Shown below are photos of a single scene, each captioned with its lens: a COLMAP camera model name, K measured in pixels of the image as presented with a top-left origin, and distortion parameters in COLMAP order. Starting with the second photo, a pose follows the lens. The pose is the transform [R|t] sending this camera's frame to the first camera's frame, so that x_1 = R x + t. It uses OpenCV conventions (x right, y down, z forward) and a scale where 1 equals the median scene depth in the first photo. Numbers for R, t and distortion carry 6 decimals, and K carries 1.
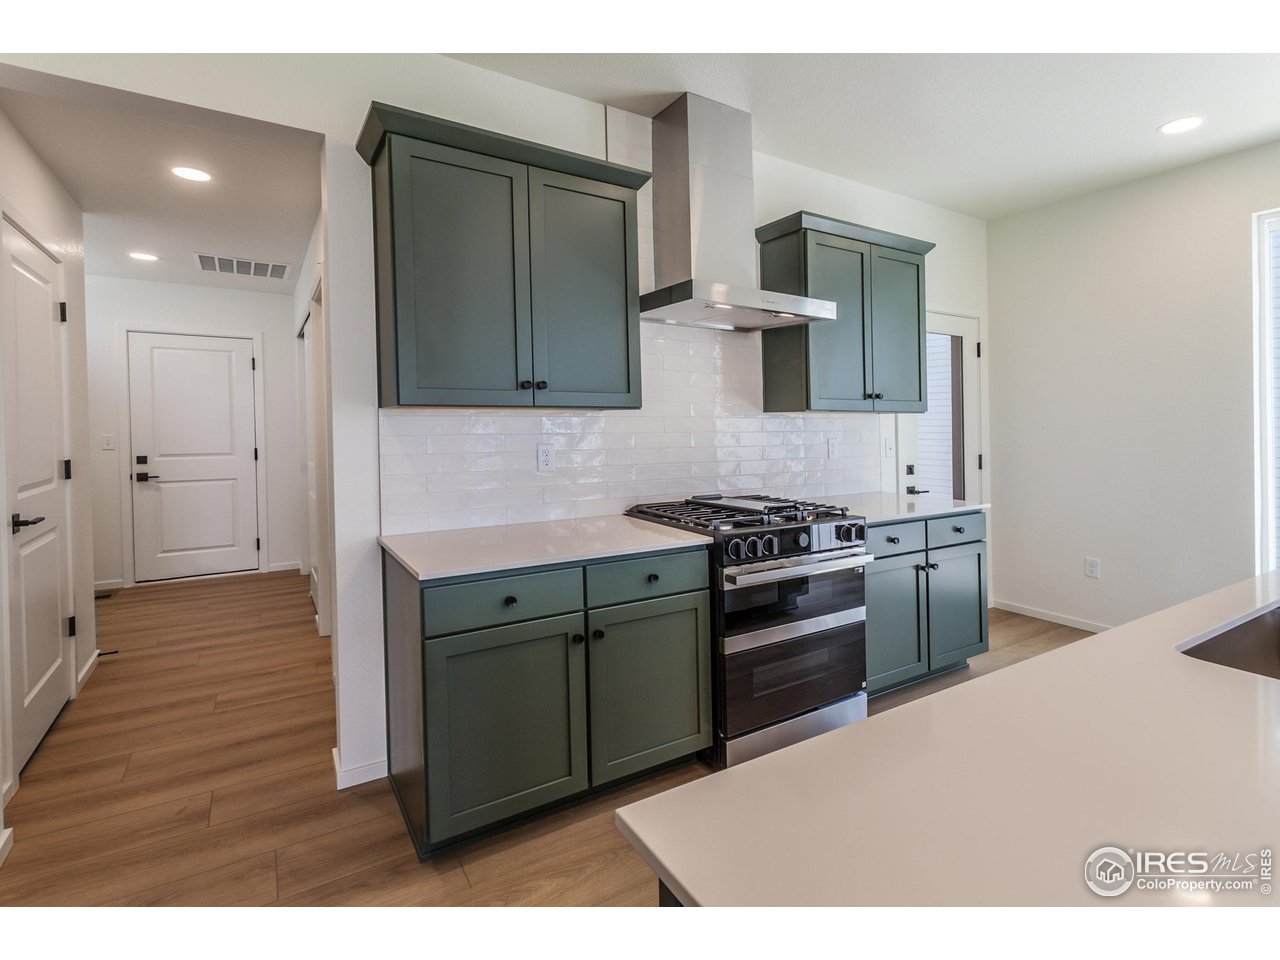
lens RADIAL K [[654.0, 0, 754.3], [0, 654.0, 431.6], [0, 0, 1]] dist [0.002910, 0.001332]
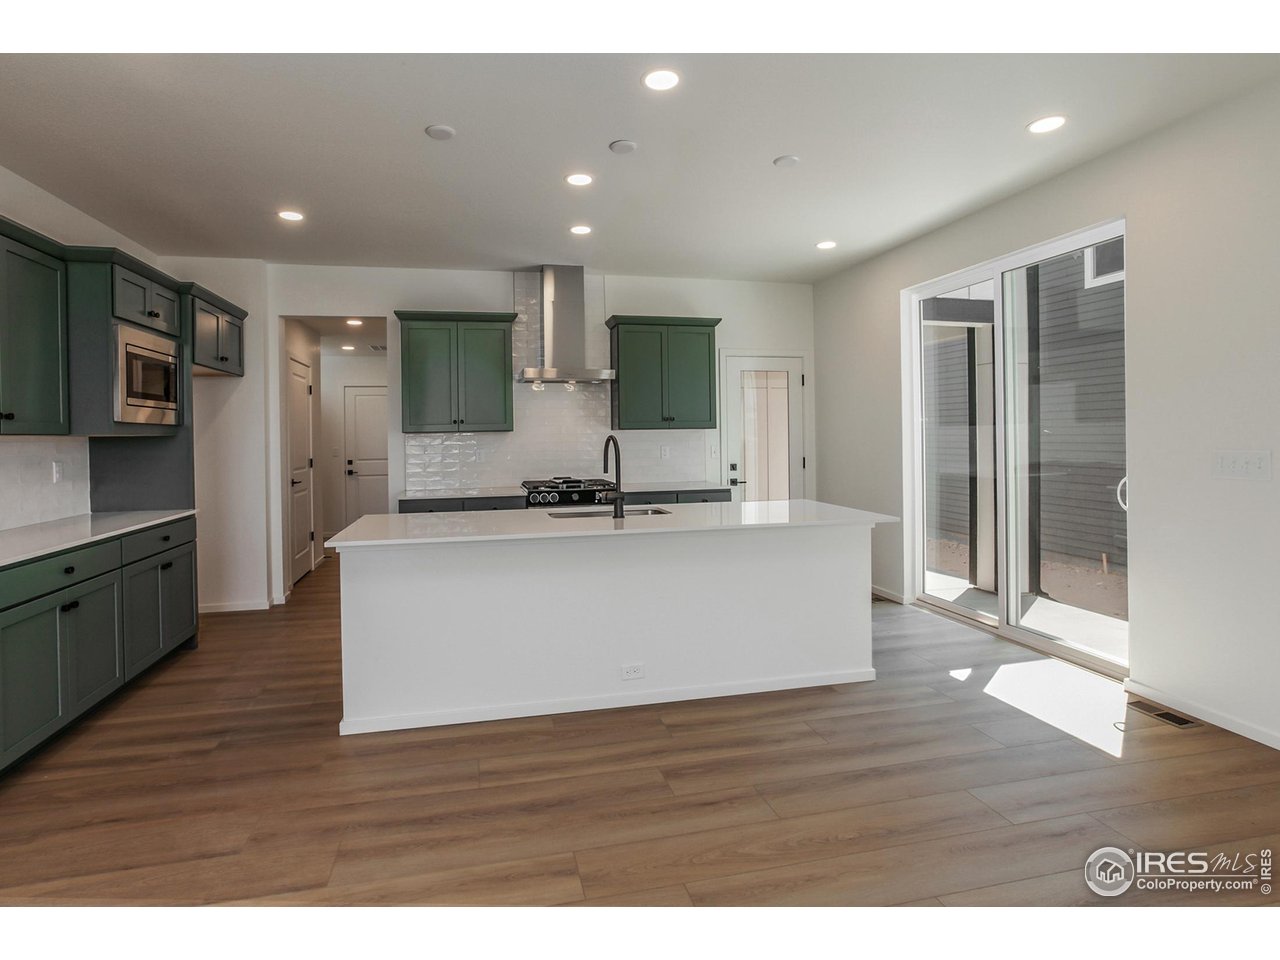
lens RADIAL K [[670.5, 0, 586.9], [0, 670.5, 416.4], [0, 0, 1]] dist [-0.018487, 0.000508]
pose [[0.904750, -0.025793, -0.425161, 0.691105], [0.008823, 0.999085, -0.041837, 0.006386], [0.425851, 0.034101, 0.904150, -0.585070]]
